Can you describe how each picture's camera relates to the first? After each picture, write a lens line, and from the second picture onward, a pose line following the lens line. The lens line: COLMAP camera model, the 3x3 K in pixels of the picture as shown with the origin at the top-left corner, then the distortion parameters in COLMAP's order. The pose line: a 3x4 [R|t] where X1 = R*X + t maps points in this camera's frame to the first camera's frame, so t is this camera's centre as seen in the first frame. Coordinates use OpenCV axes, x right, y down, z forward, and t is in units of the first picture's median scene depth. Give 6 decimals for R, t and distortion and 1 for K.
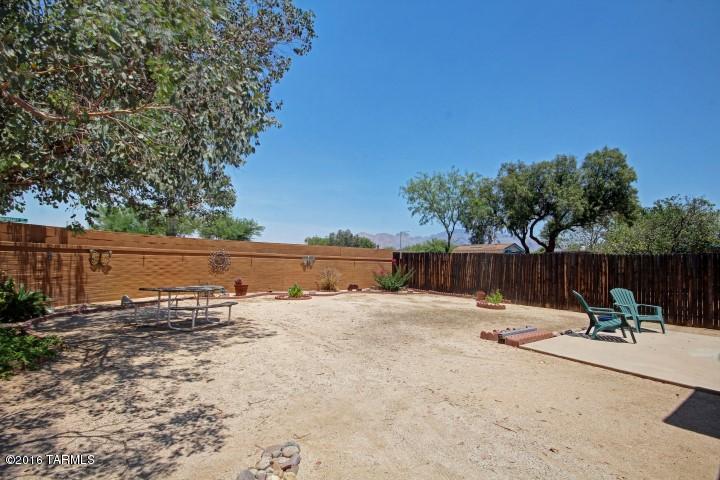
lens RADIAL K [[334.0, 0, 360.9], [0, 334.0, 243.1], [0, 0, 1]] dist [0.001164, -0.006171]
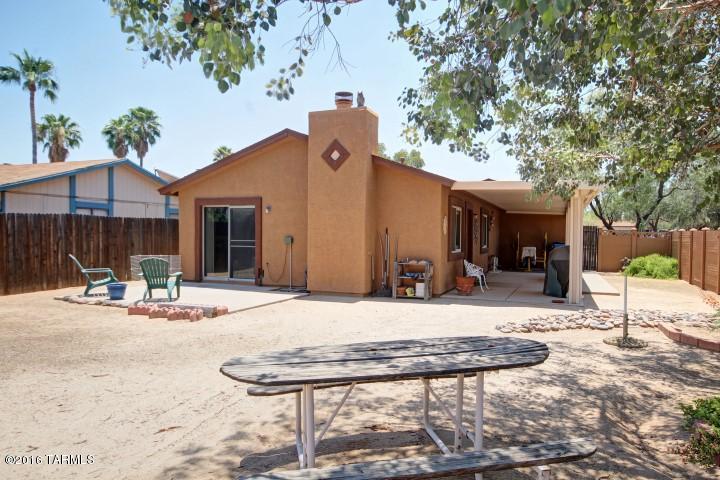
lens RADIAL K [[475.2, 0, 362.6], [0, 475.2, 241.6], [0, 0, 1]] dist [0.003202, 0.012005]
pose [[-0.521425, -0.047538, 0.851972, -0.382908], [-0.072506, 0.997304, 0.011272, 0.018153], [-0.850211, -0.055896, -0.523467, 0.557167]]
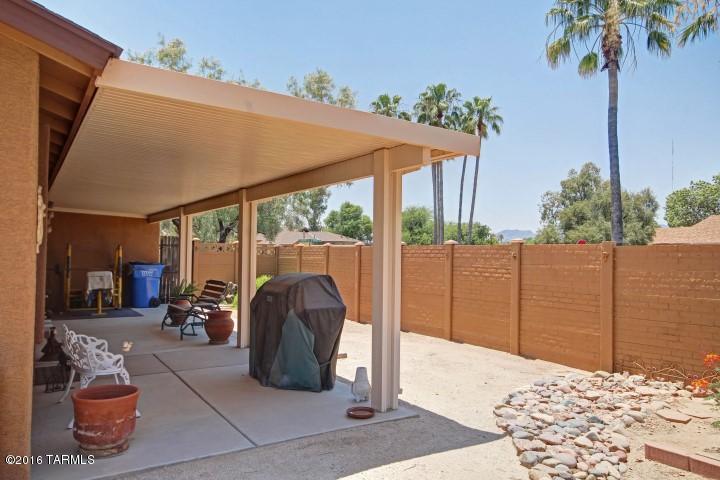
lens RADIAL K [[529.8, 0, 362.5], [0, 529.8, 245.4], [0, 0, 1]] dist [0.016698, 0.007113]
pose [[-0.997186, -0.039787, 0.063533, 0.027857], [-0.044191, 0.996603, -0.069499, 0.012954], [-0.060552, -0.072111, -0.995557, 0.282229]]
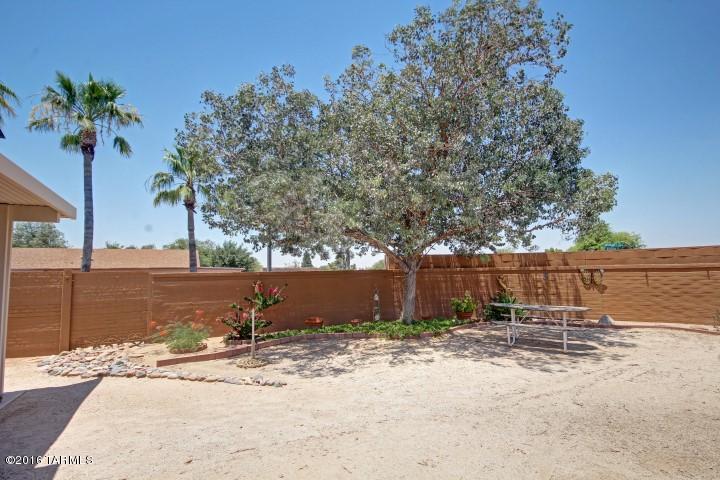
lens RADIAL K [[364.2, 0, 363.2], [0, 364.2, 242.8], [0, 0, 1]] dist [0.010125, -0.004562]
pose [[-0.176595, -0.109764, -0.978144, 0.299358], [0.063483, 0.990423, -0.122603, 0.020405], [0.982234, -0.083746, -0.167936, 0.309162]]
